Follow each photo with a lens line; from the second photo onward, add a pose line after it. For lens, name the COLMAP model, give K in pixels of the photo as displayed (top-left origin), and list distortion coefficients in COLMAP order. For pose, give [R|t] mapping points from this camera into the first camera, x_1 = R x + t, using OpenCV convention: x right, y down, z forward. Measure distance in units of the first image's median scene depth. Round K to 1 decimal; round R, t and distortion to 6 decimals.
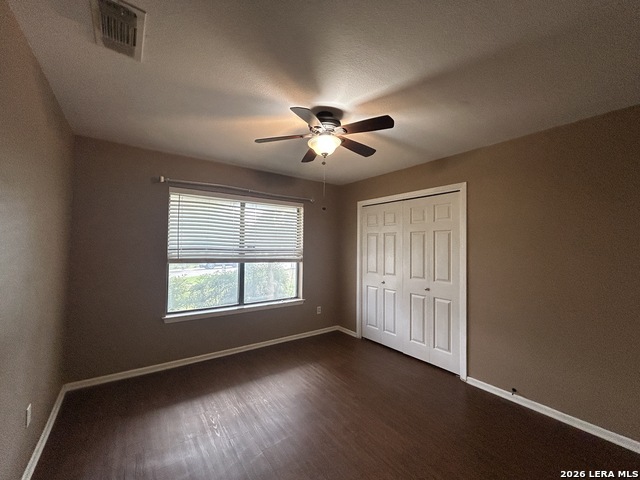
lens RADIAL K [[259.6, 0, 319.5], [0, 259.6, 237.6], [0, 0, 1]] dist [-0.006230, 0.001191]
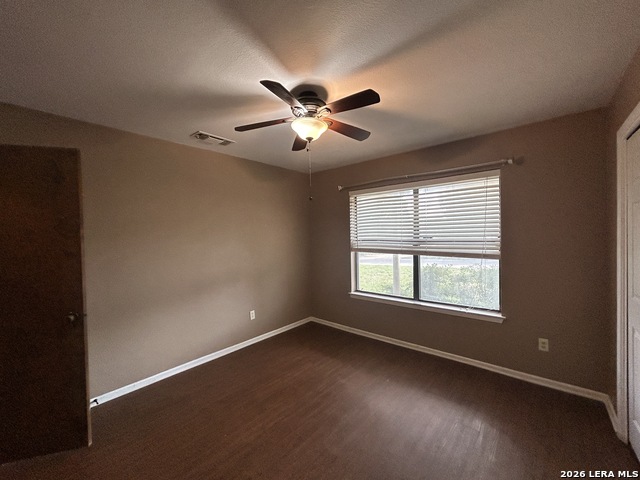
lens RADIAL K [[259.6, 0, 306.5], [0, 259.6, 238.5], [0, 0, 1]] dist [-0.006230, 0.001191]
pose [[0.212635, 0.000917, -0.977131, 0.520242], [0.053994, 0.998461, 0.012687, 0.005781], [0.975639, -0.055457, 0.212258, 0.430140]]
